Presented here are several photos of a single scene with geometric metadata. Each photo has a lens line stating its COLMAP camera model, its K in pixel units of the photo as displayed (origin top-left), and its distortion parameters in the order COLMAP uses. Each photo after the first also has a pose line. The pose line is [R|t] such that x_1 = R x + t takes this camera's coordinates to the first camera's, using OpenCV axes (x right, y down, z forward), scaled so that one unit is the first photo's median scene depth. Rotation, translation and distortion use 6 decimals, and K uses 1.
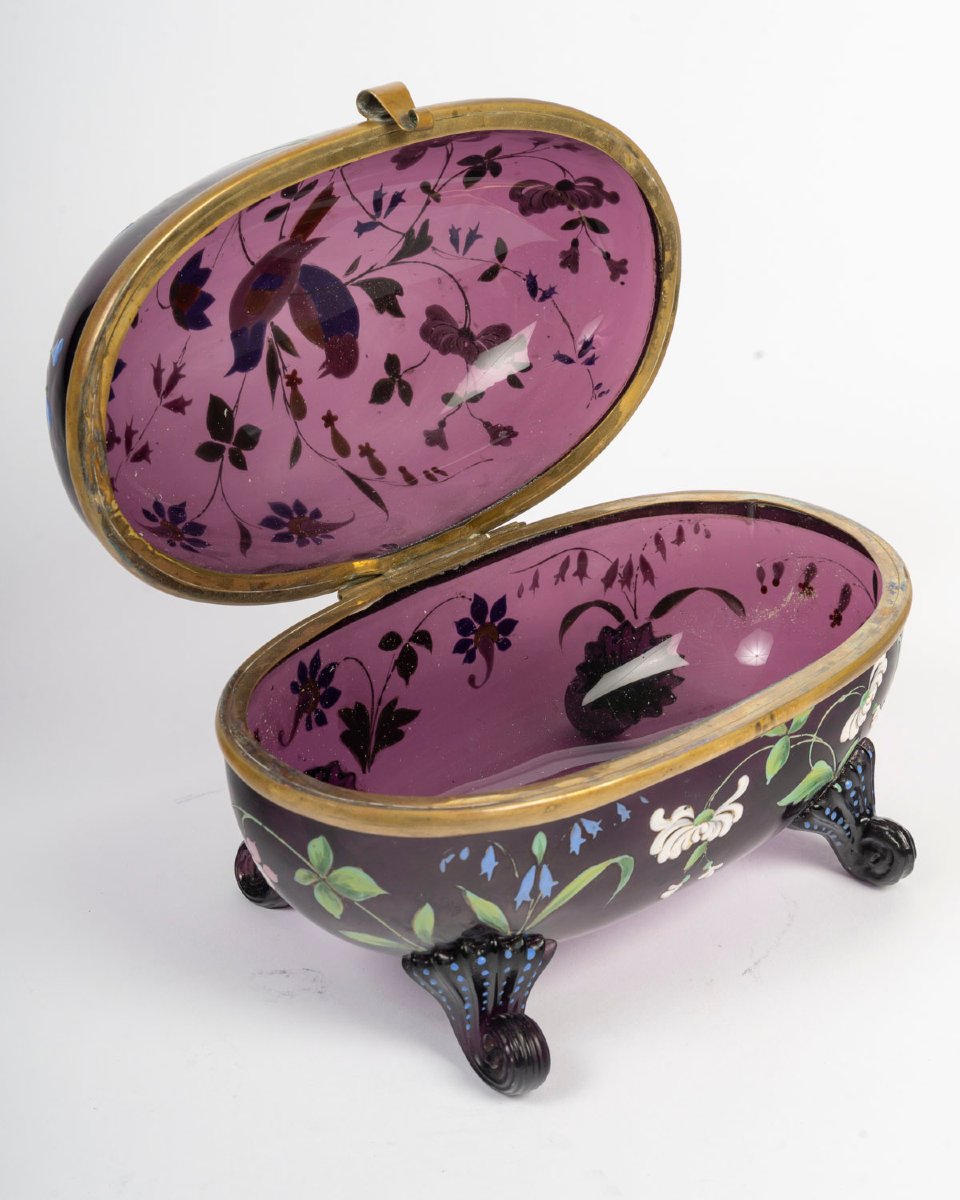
lens RADIAL K [[2224.7, 0, 484.1], [0, 2224.7, 604.0], [0, 0, 1]] dist [0.041826, 0.000000]
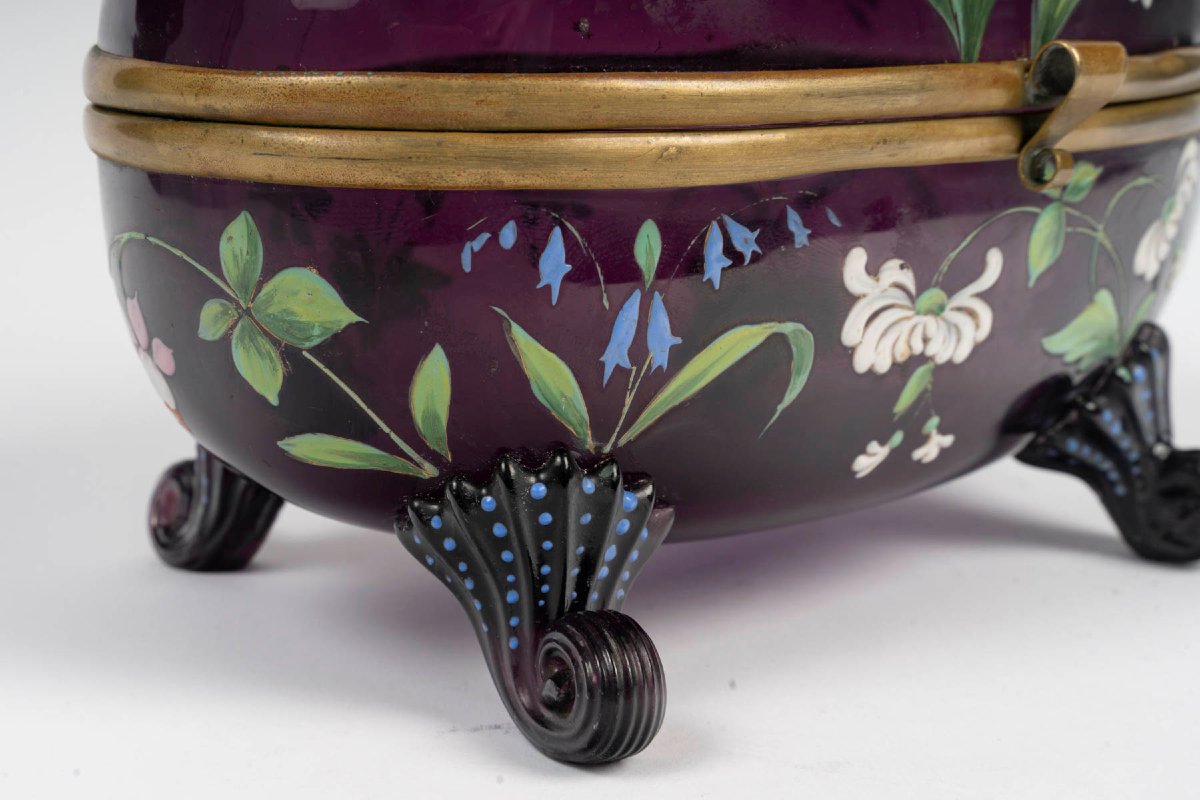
lens RADIAL K [[1939.4, 0, 537.0], [0, 1939.4, 396.0], [0, 0, 1]] dist [0.079478, 0.000000]
pose [[0.999862, 0.010048, -0.013258, 0.004337], [-0.013072, 0.967482, -0.252603, 0.253110], [0.010288, 0.252742, 0.967479, 0.533439]]
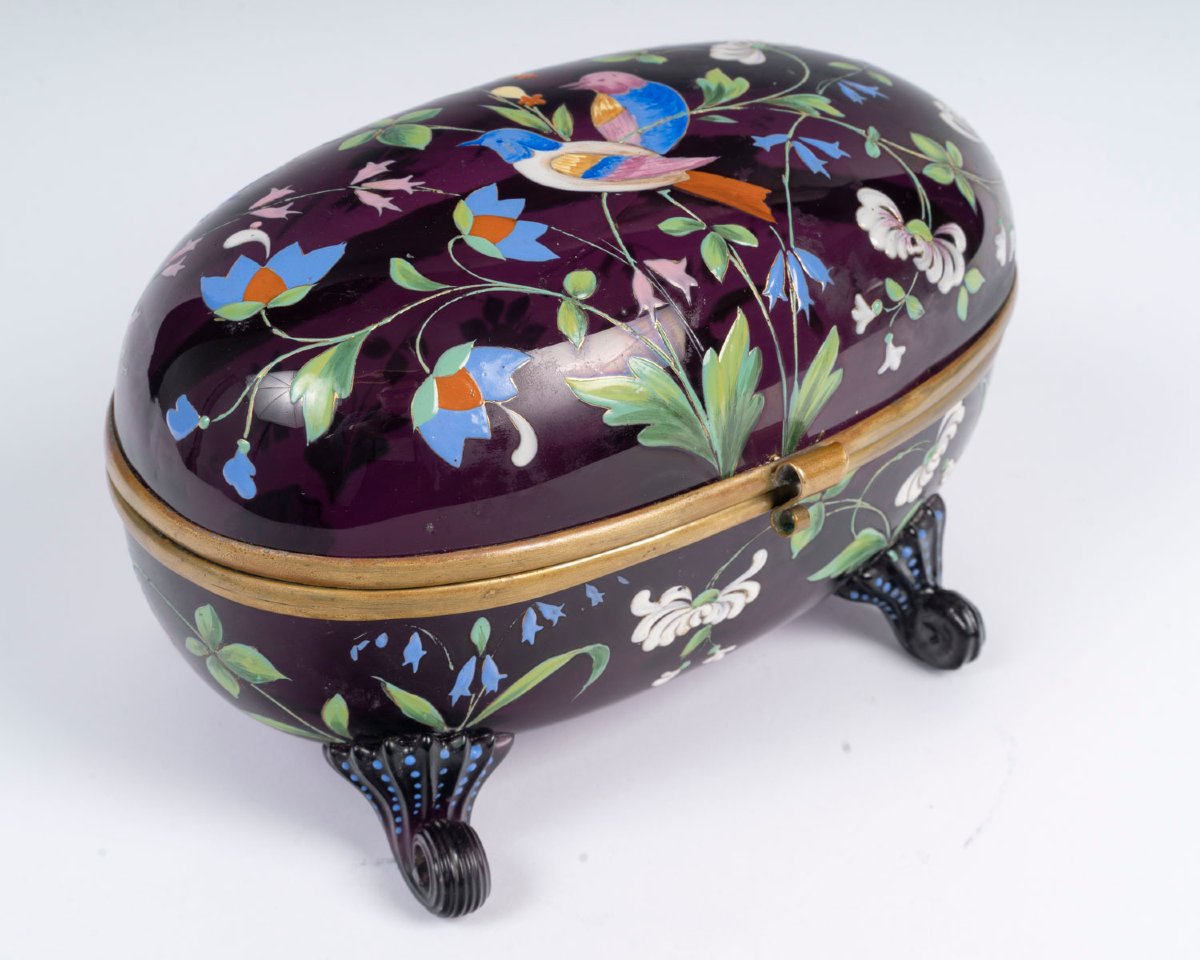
lens RADIAL K [[2224.7, 0, 635.9], [0, 2224.7, 483.4], [0, 0, 1]] dist [0.041826, 0.000000]
pose [[0.996919, 0.071028, -0.033291, 0.099892], [-0.065712, 0.987960, 0.140063, -0.059077], [0.042838, -0.137444, 0.989583, 0.206794]]
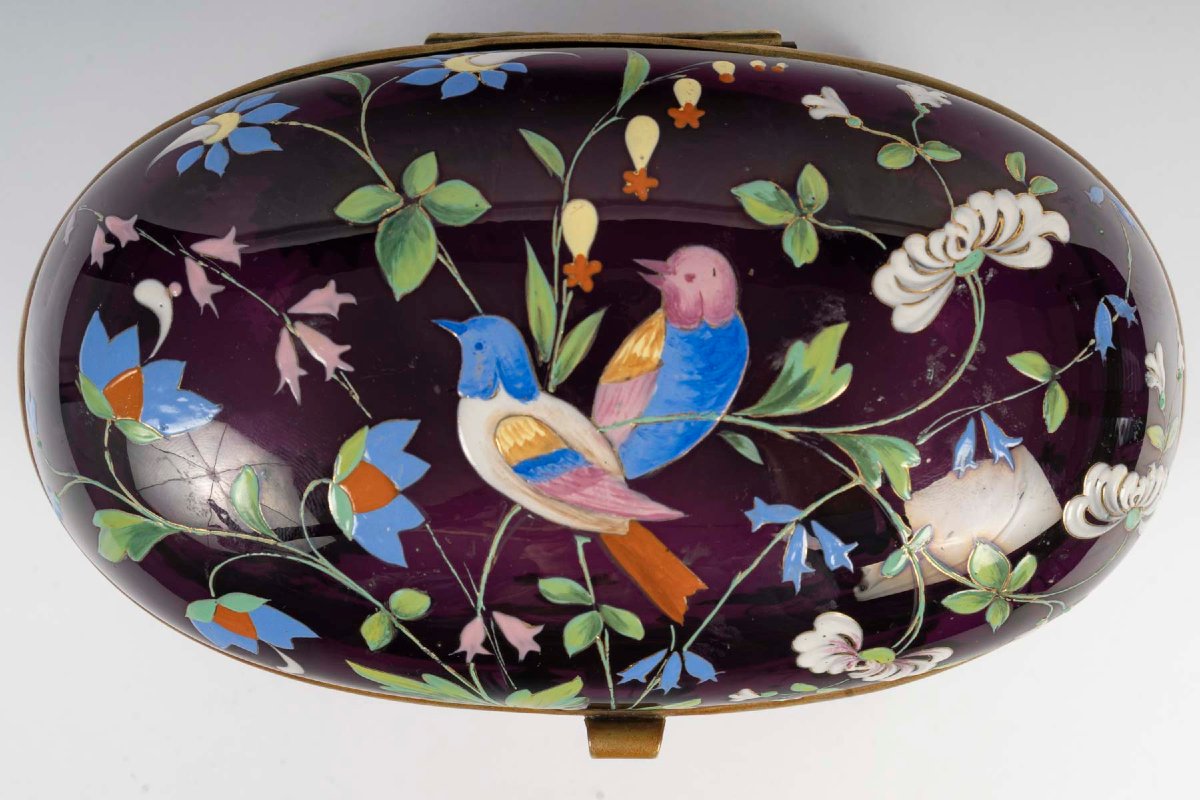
lens RADIAL K [[1939.4, 0, 610.1], [0, 1939.4, 400.3], [0, 0, 1]] dist [0.079478, 0.000000]
pose [[0.739250, 0.673232, 0.016377, 0.045175], [-0.321657, 0.331625, 0.886883, -0.580242], [0.591648, -0.660896, 0.461704, 0.766540]]
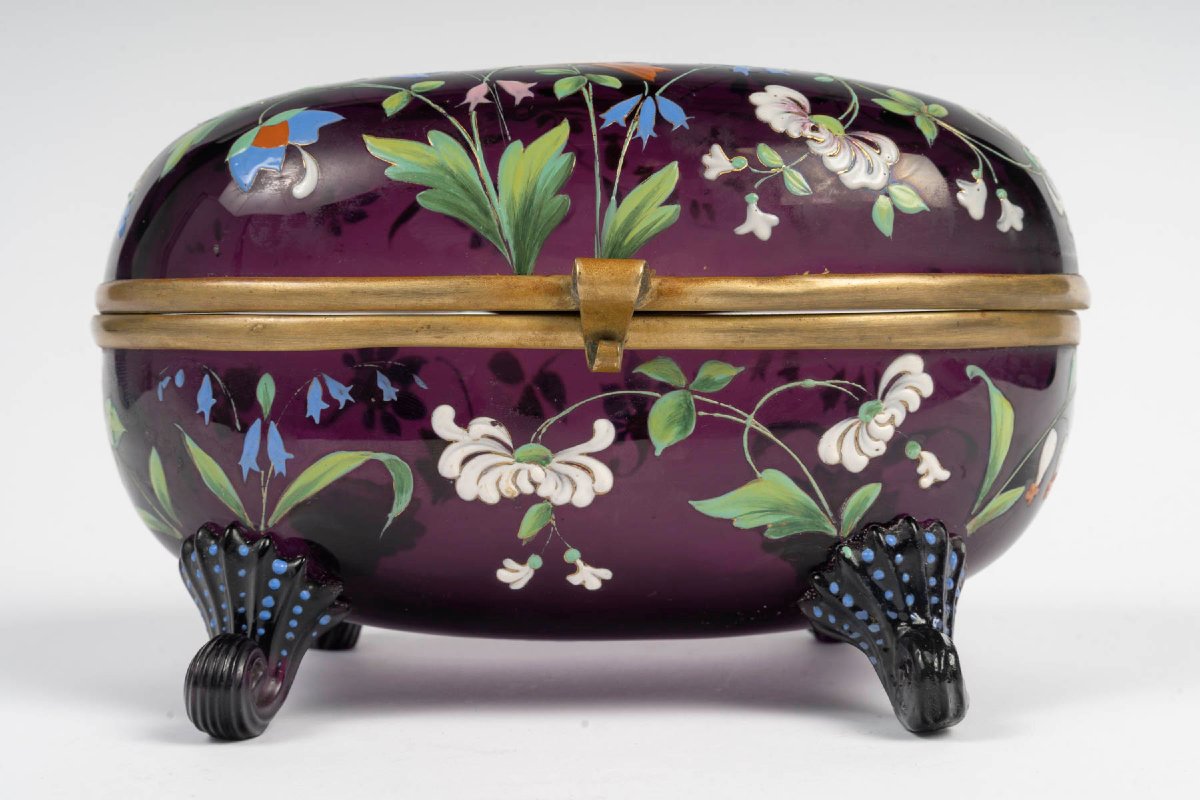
lens RADIAL K [[1939.4, 0, 592.0], [0, 1939.4, 408.3], [0, 0, 1]] dist [0.079478, 0.000000]
pose [[0.737609, 0.018229, -0.674982, 0.578586], [-0.306668, 0.899635, -0.310825, 0.289894], [0.601571, 0.436263, 0.669169, 0.572518]]
